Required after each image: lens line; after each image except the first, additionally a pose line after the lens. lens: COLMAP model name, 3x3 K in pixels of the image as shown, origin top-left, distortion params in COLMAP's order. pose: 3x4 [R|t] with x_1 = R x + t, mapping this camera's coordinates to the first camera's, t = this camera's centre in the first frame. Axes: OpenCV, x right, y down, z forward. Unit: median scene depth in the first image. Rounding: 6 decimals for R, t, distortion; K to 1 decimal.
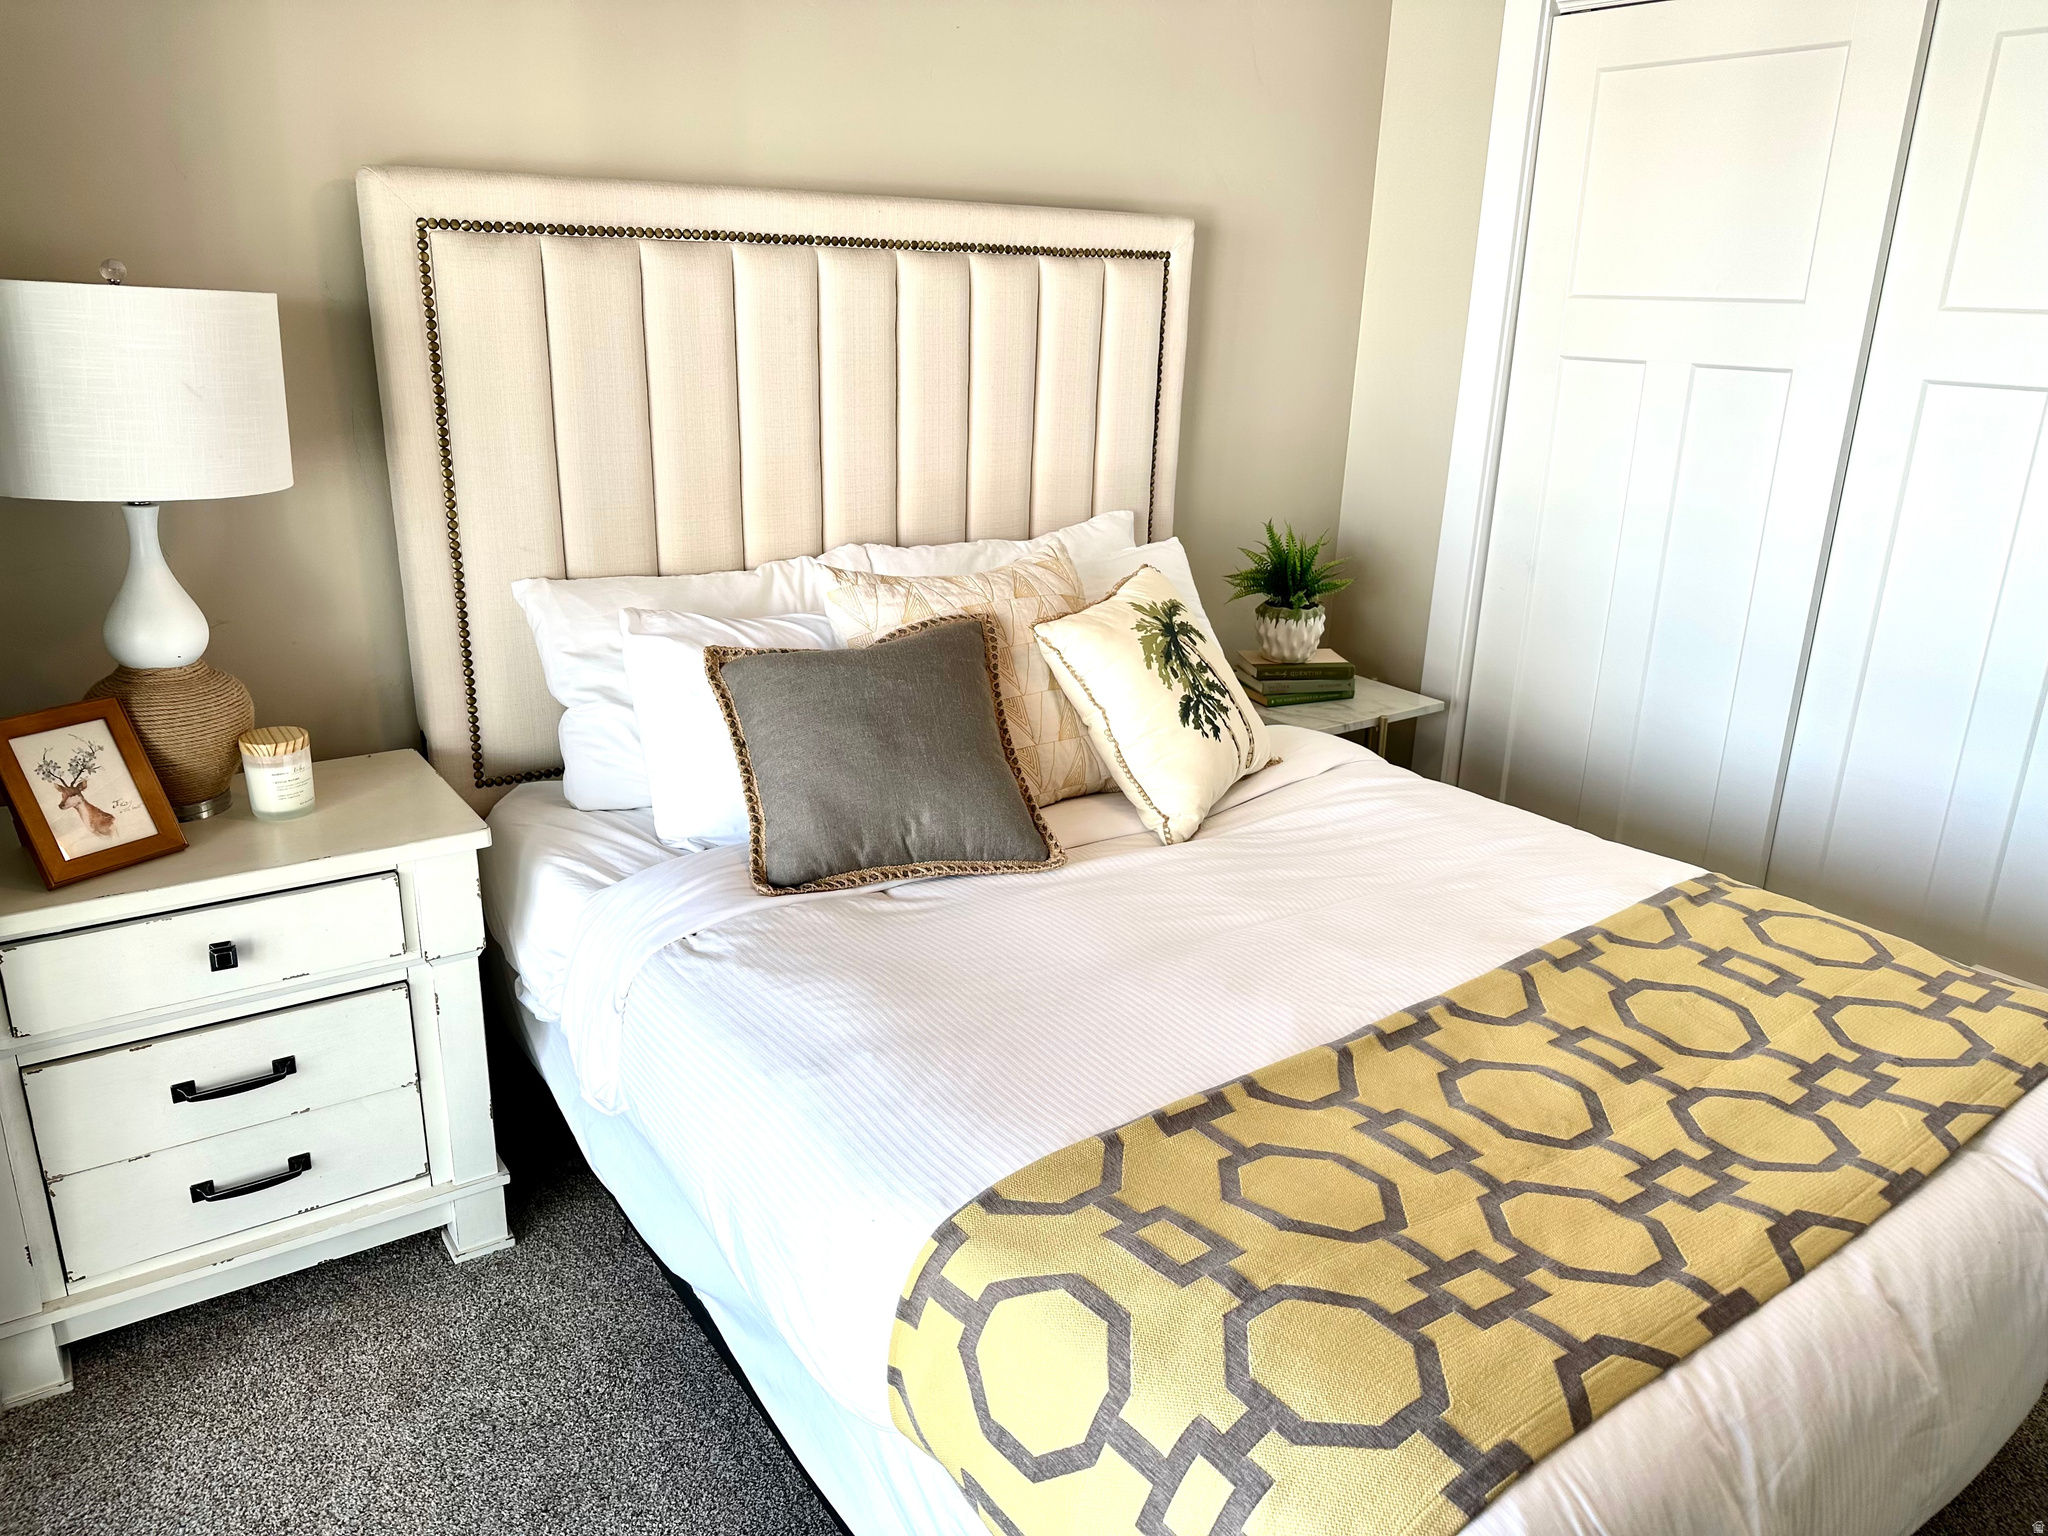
lens RADIAL K [[1431.6, 0, 991.4], [0, 1431.6, 761.2], [0, 0, 1]] dist [0.175201, -0.332162]
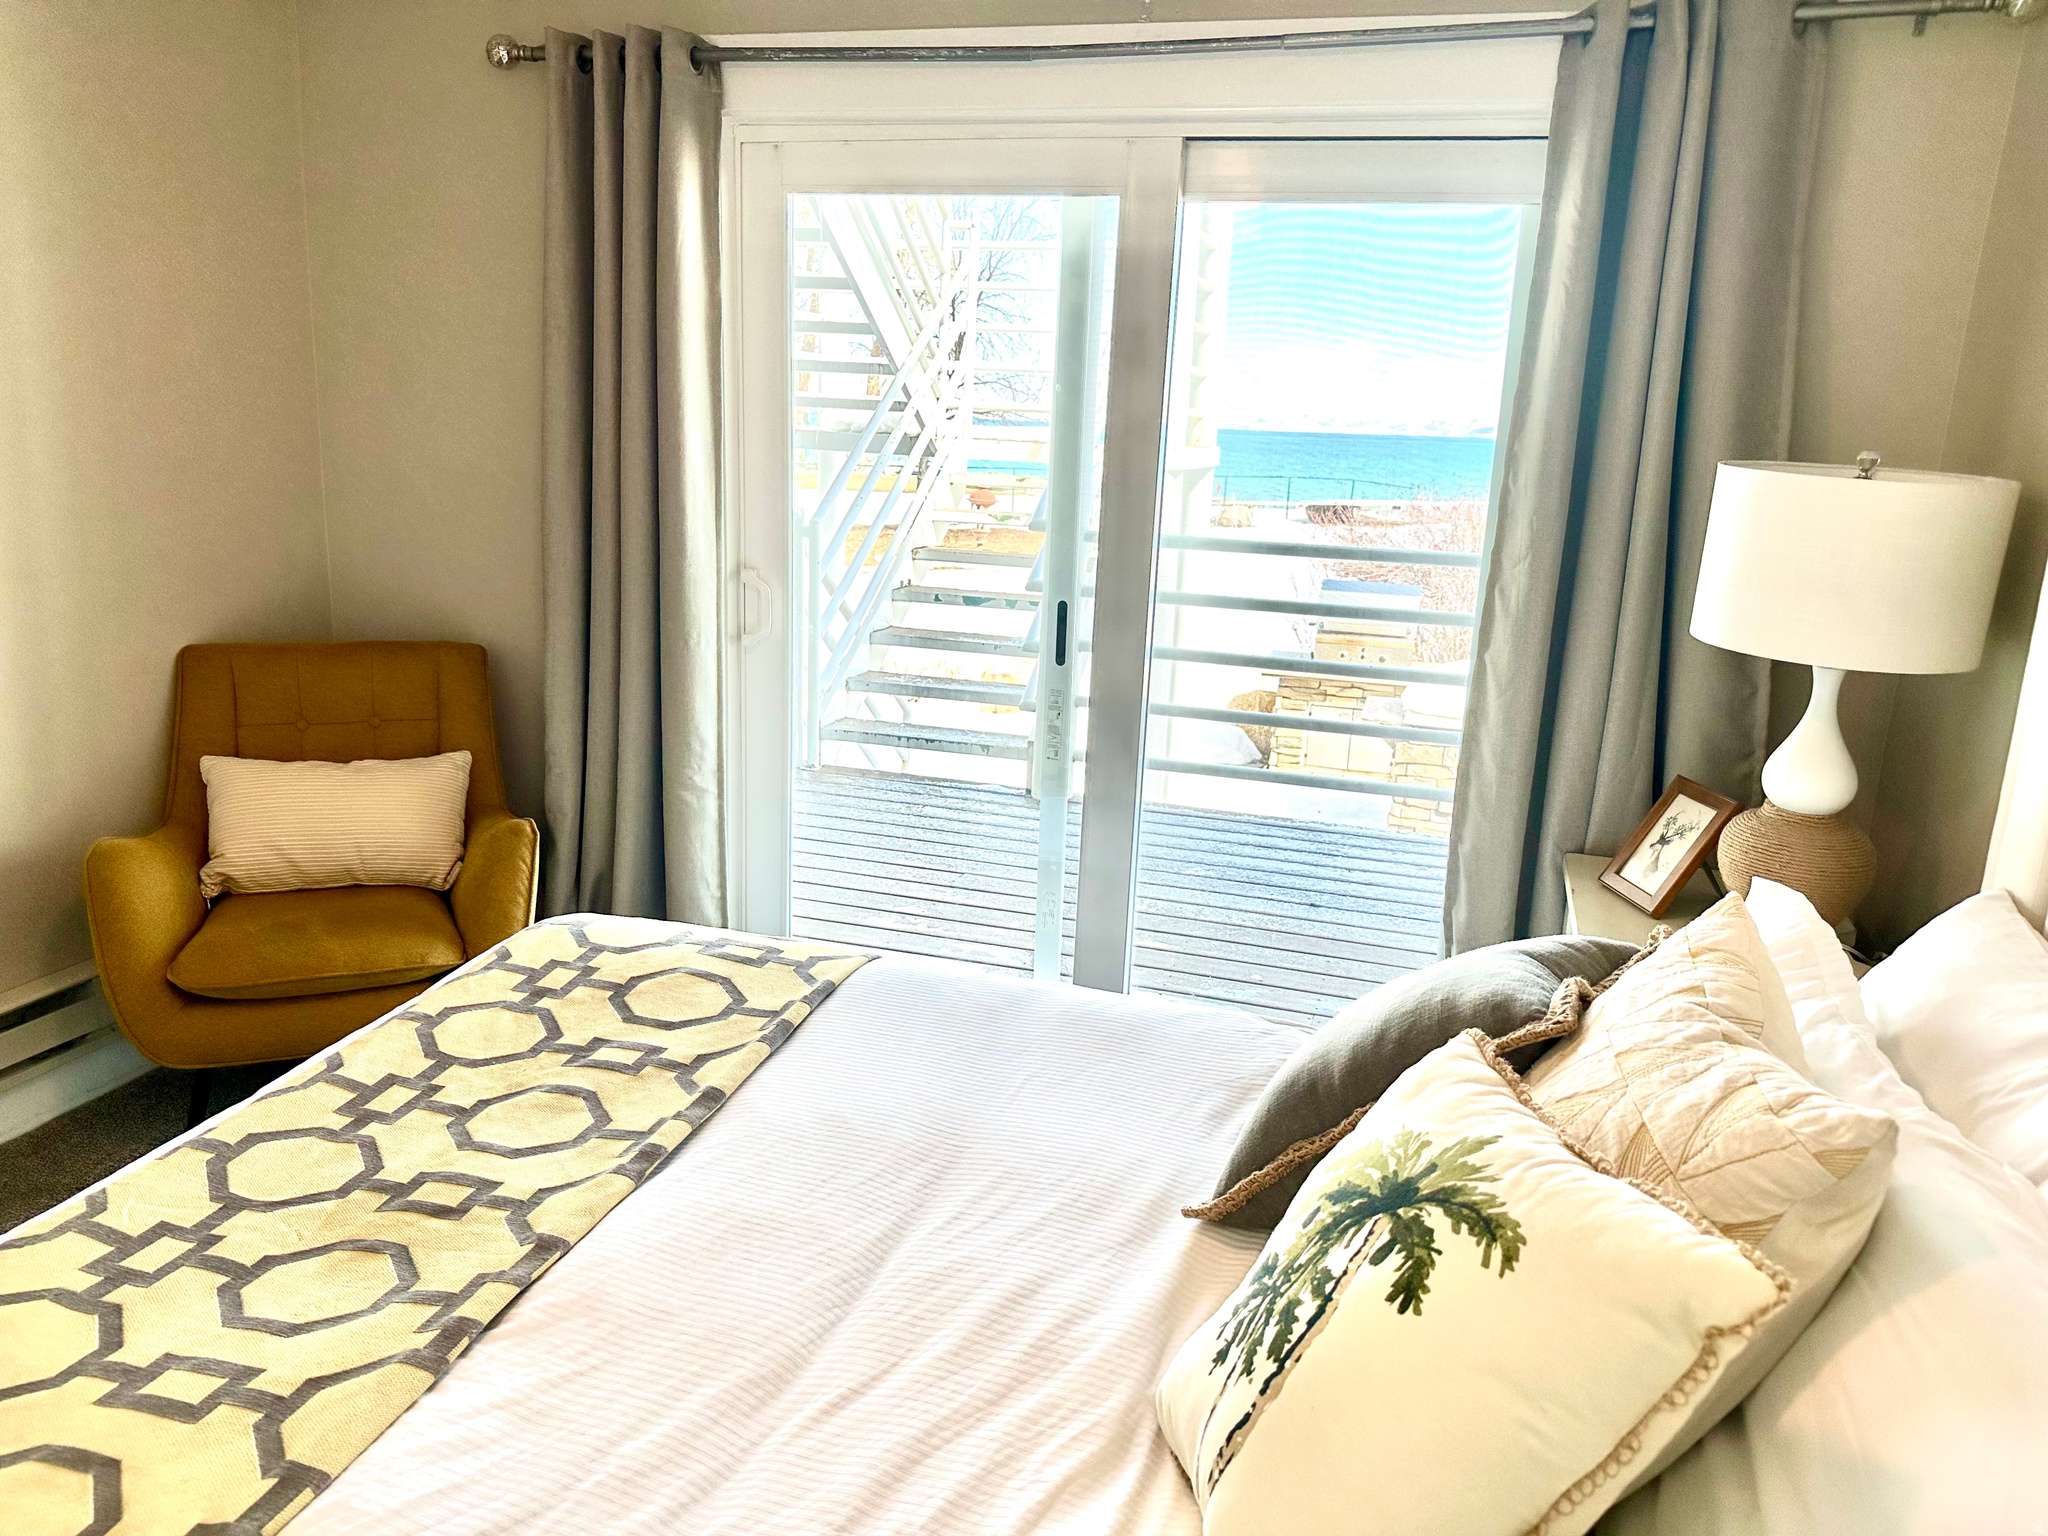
lens RADIAL K [[1423.8, 0, 1024.0], [0, 1423.8, 768.0], [0, 0, 1]] dist [0.131466, -0.207591]
pose [[-0.782360, 0.092168, -0.615969, 0.534361], [-0.256058, 0.853945, 0.453004, -0.421339], [0.567756, 0.512136, -0.644492, 1.319079]]
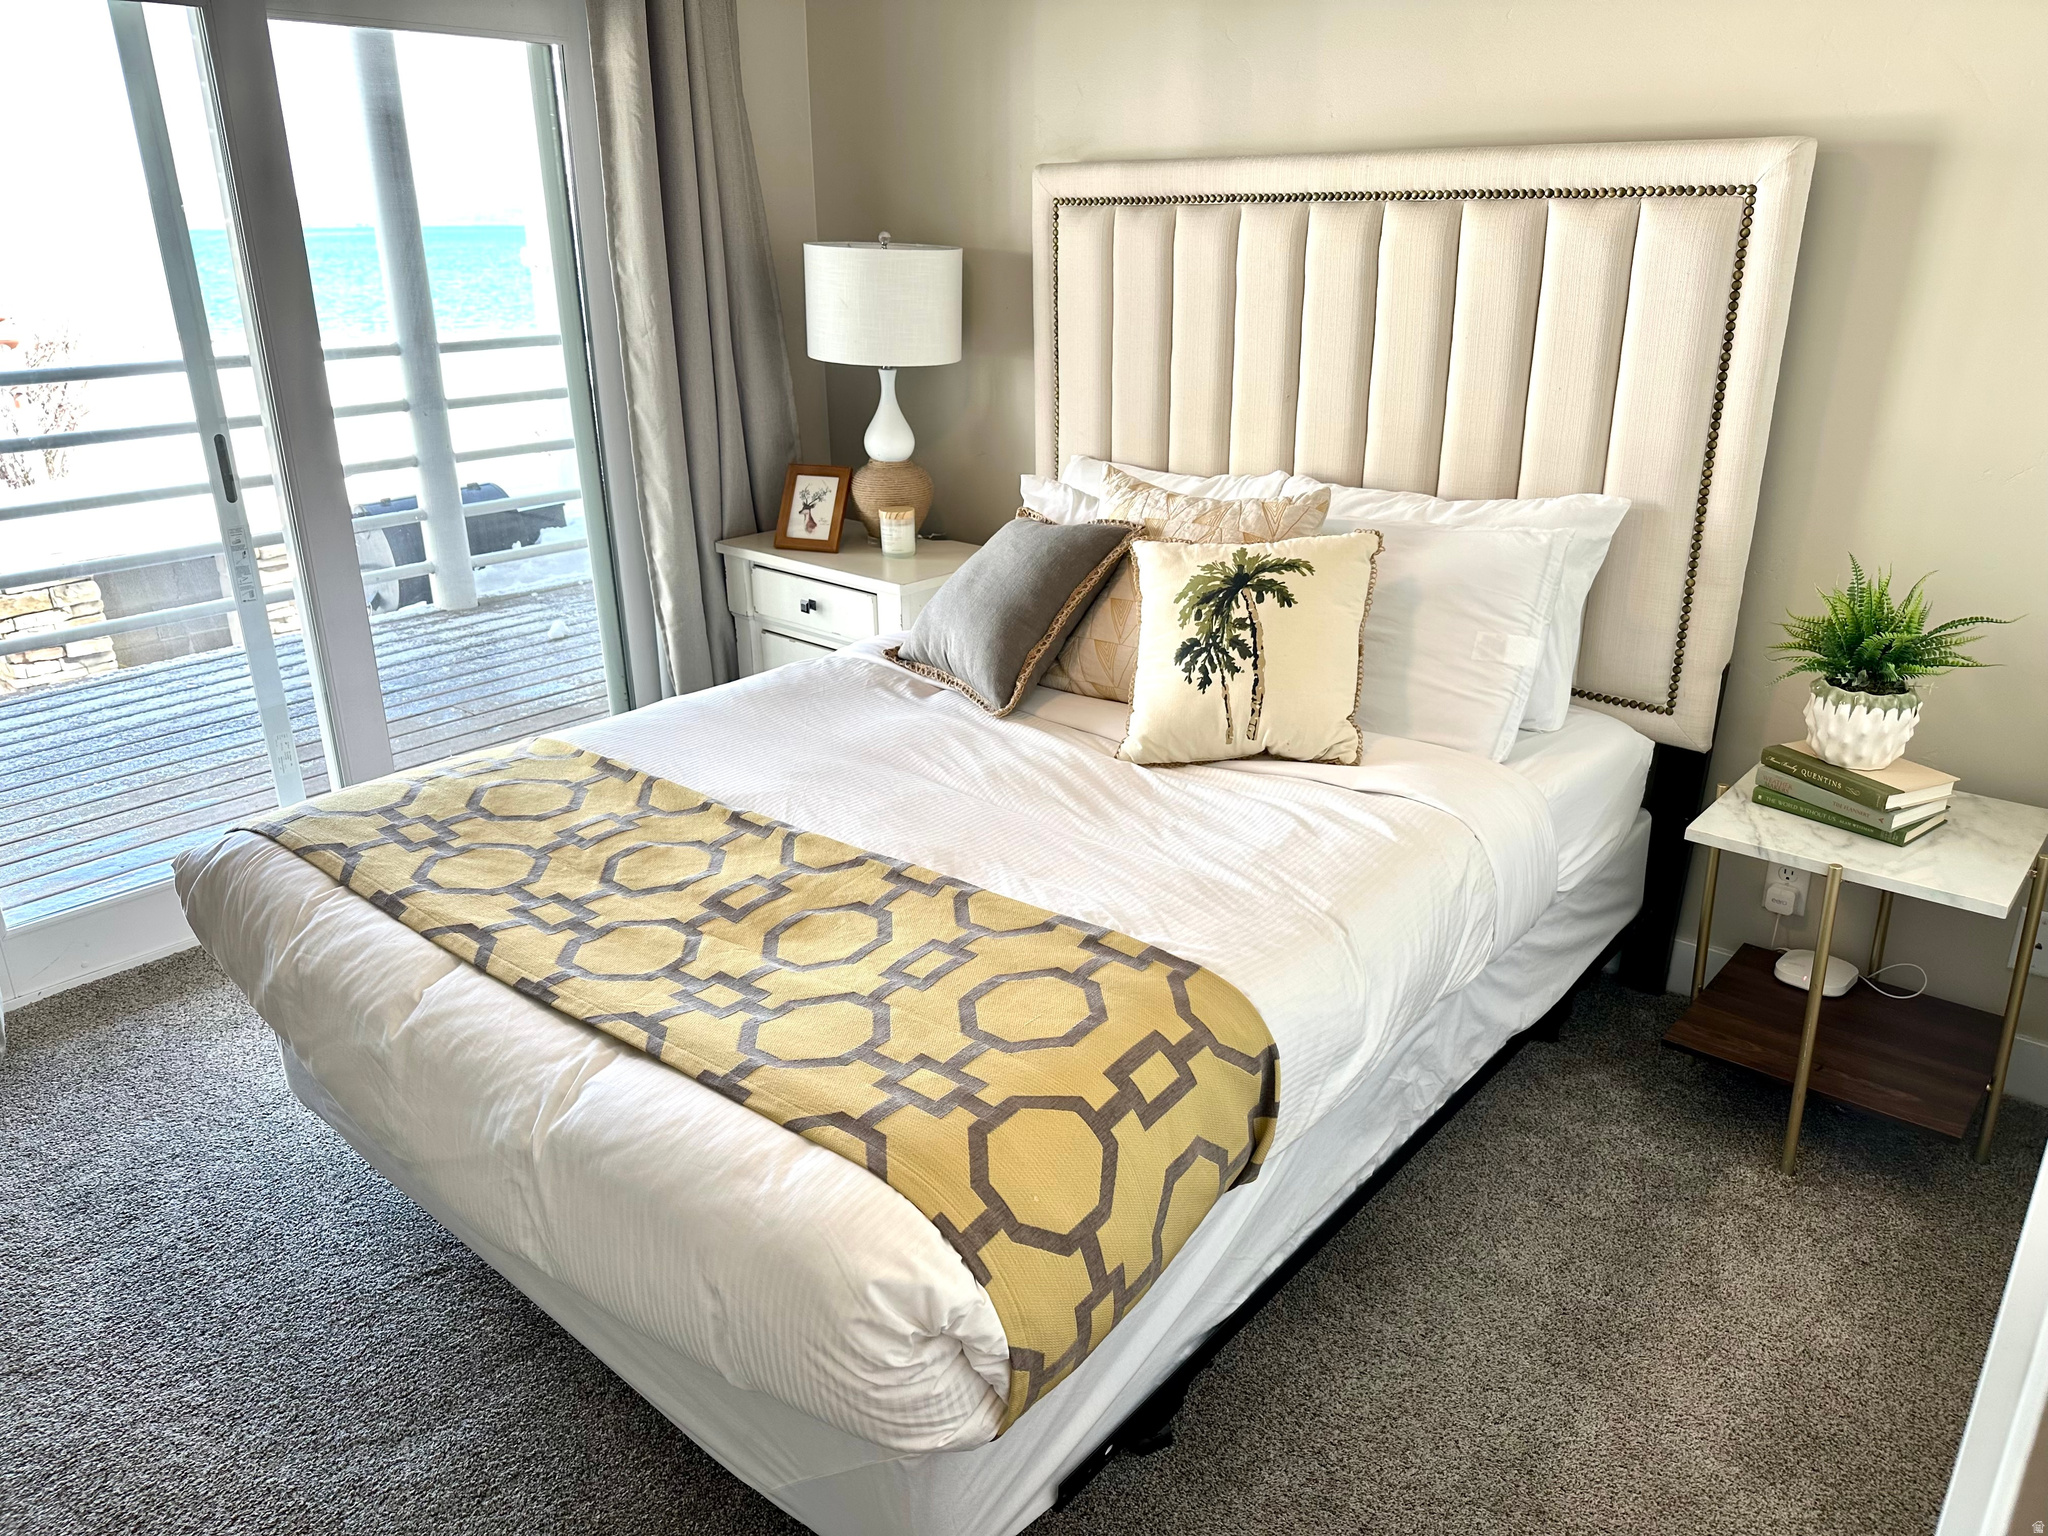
lens RADIAL K [[1423.8, 0, 1024.0], [0, 1423.8, 768.0], [0, 0, 1]] dist [0.131466, -0.207591]
pose [[0.236243, 0.323688, -0.916196, 1.202089], [-0.294434, 0.922403, 0.249960, -0.201696], [0.926012, 0.210708, 0.313216, 0.658995]]
